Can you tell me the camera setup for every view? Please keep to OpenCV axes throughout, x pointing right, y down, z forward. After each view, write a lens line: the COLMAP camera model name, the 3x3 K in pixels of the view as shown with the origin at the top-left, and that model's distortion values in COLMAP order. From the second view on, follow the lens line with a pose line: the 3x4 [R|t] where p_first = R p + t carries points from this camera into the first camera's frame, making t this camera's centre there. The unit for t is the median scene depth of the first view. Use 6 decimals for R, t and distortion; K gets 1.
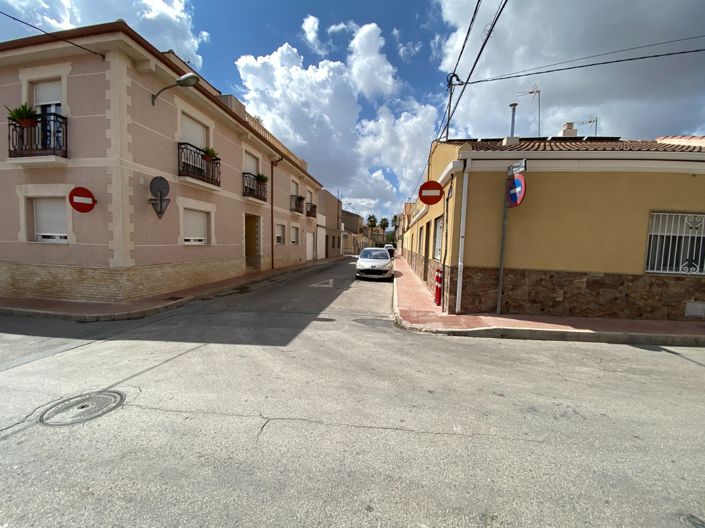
lens RADIAL K [[287.2, 0, 352.5], [0, 287.2, 264.0], [0, 0, 1]] dist [0.000847, -0.011535]
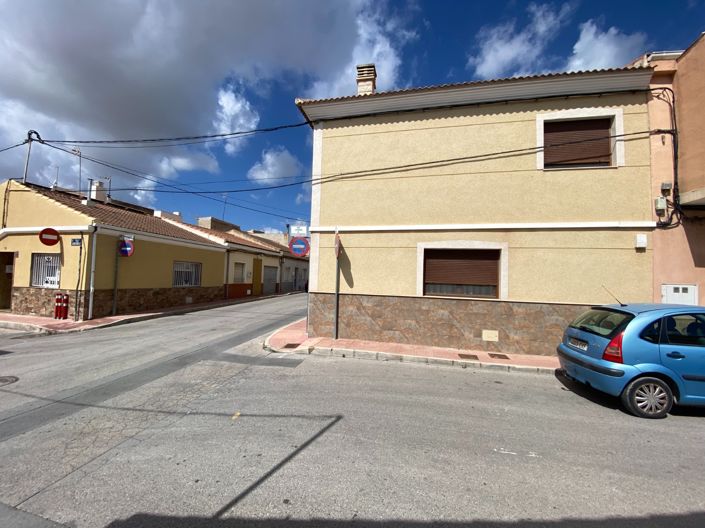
lens RADIAL K [[287.2, 0, 352.5], [0, 287.2, 264.0], [0, 0, 1]] dist [0.000847, -0.011535]
pose [[0.057674, 0.018536, 0.998163, -1.260254], [0.046595, 0.998688, -0.021238, -0.038231], [-0.997248, 0.047734, 0.056735, -0.628007]]
